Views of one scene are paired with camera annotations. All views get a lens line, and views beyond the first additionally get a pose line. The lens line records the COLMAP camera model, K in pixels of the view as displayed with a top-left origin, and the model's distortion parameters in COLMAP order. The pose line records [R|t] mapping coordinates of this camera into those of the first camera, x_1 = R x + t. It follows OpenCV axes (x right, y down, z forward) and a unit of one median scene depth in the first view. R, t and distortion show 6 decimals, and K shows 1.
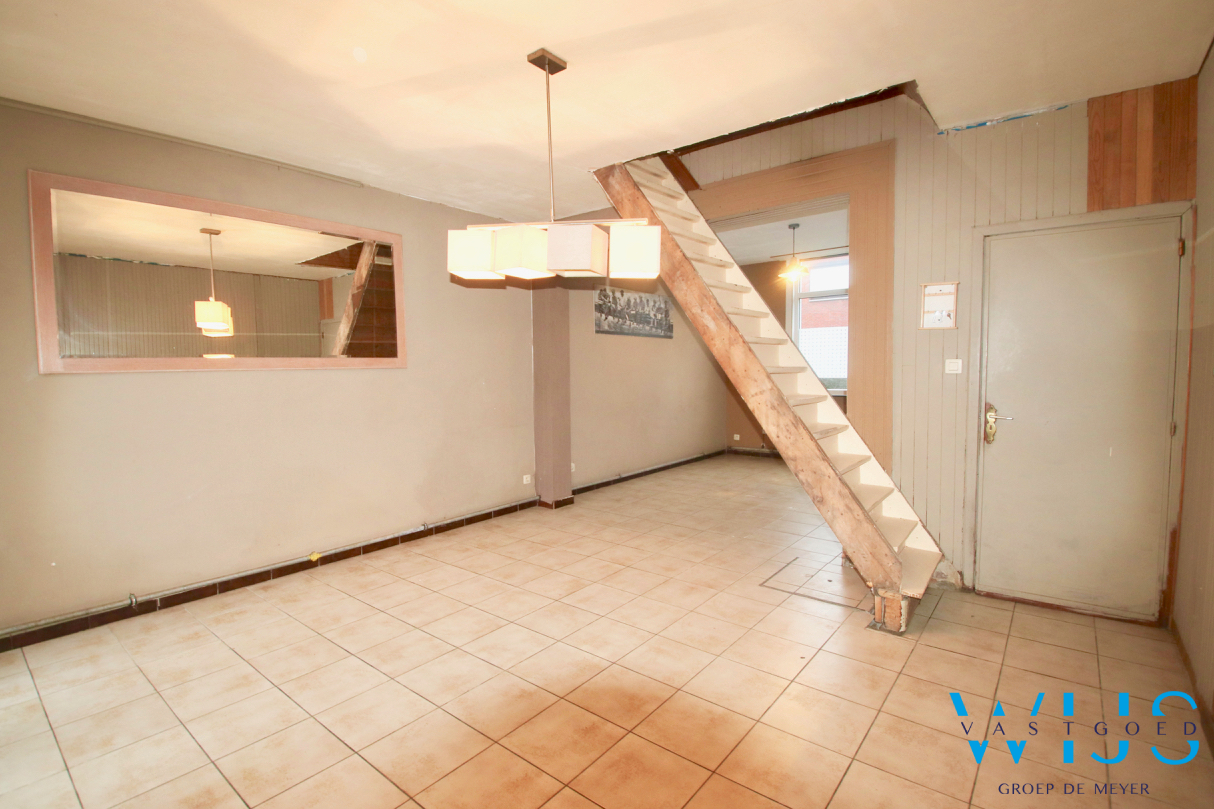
lens RADIAL K [[585.3, 0, 603.2], [0, 585.3, 402.2], [0, 0, 1]] dist [0.024255, -0.031135]
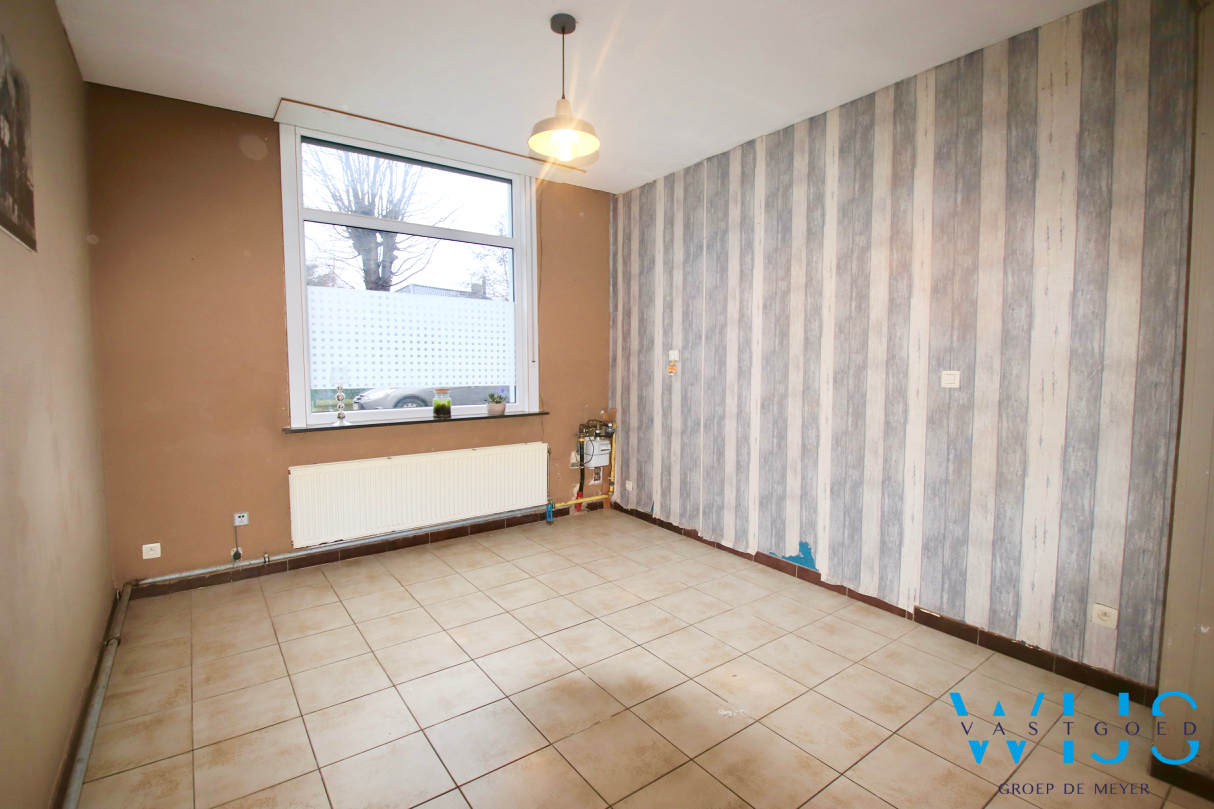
lens RADIAL K [[568.8, 0, 609.1], [0, 568.8, 405.4], [0, 0, 1]] dist [0.022374, -0.036944]
pose [[0.218181, -0.061791, 0.973950, -0.077500], [0.053538, 0.997248, 0.051276, -0.049077], [-0.974439, 0.040955, 0.220889, 0.818461]]
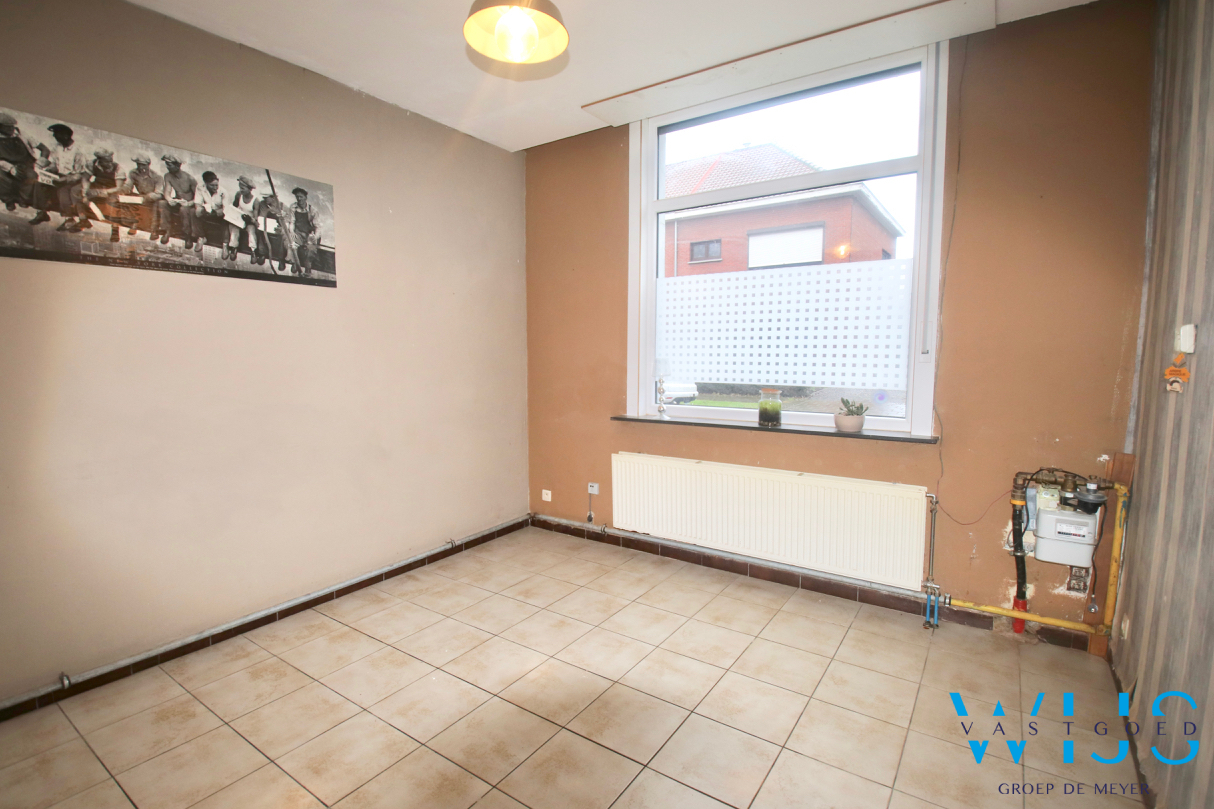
lens RADIAL K [[568.8, 0, 609.1], [0, 568.8, 405.4], [0, 0, 1]] dist [0.022374, -0.036944]
pose [[0.995710, 0.000231, 0.092530, 0.308894], [-0.003581, 0.999344, 0.036044, -0.047491], [-0.092461, -0.036221, 0.995057, 0.663015]]
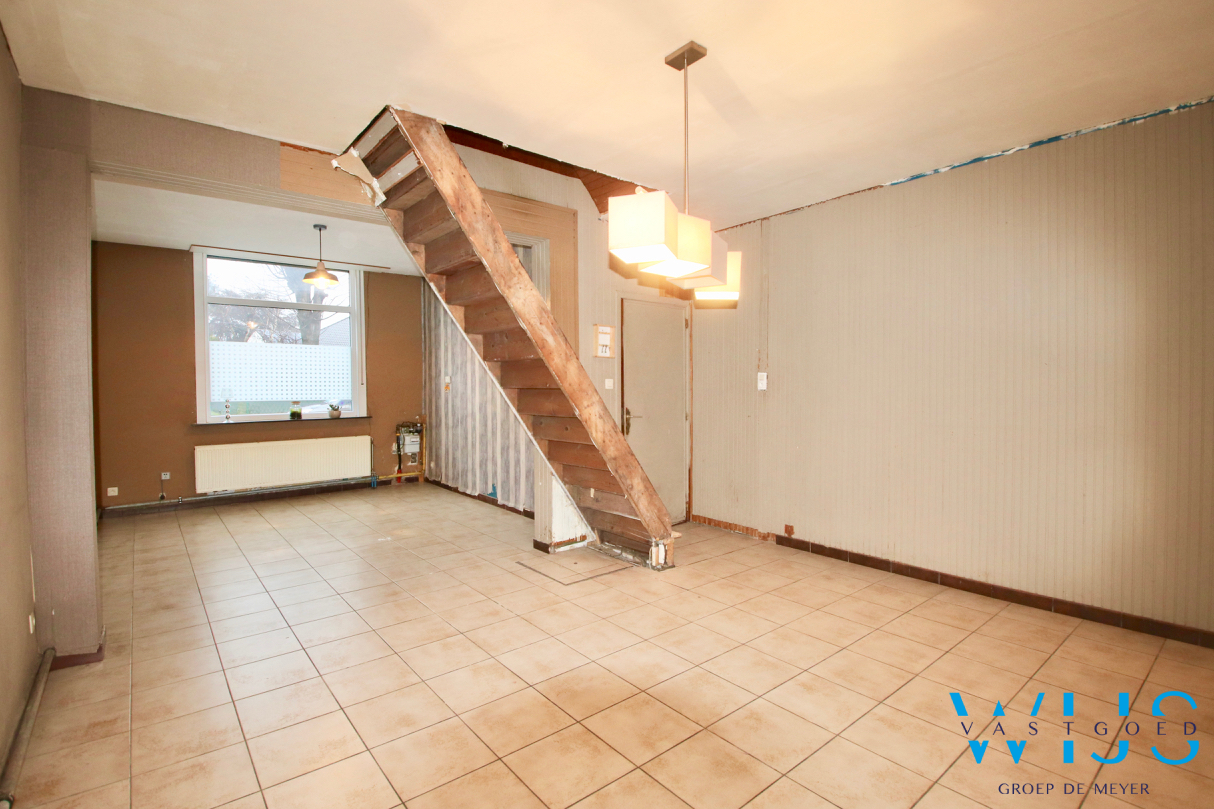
lens RADIAL K [[585.3, 0, 603.2], [0, 585.3, 402.2], [0, 0, 1]] dist [0.024255, -0.031135]
pose [[0.178734, -0.016176, 0.983764, -0.438689], [0.064986, 0.997876, 0.004601, -0.012924], [-0.981749, 0.063108, 0.179406, 0.411213]]
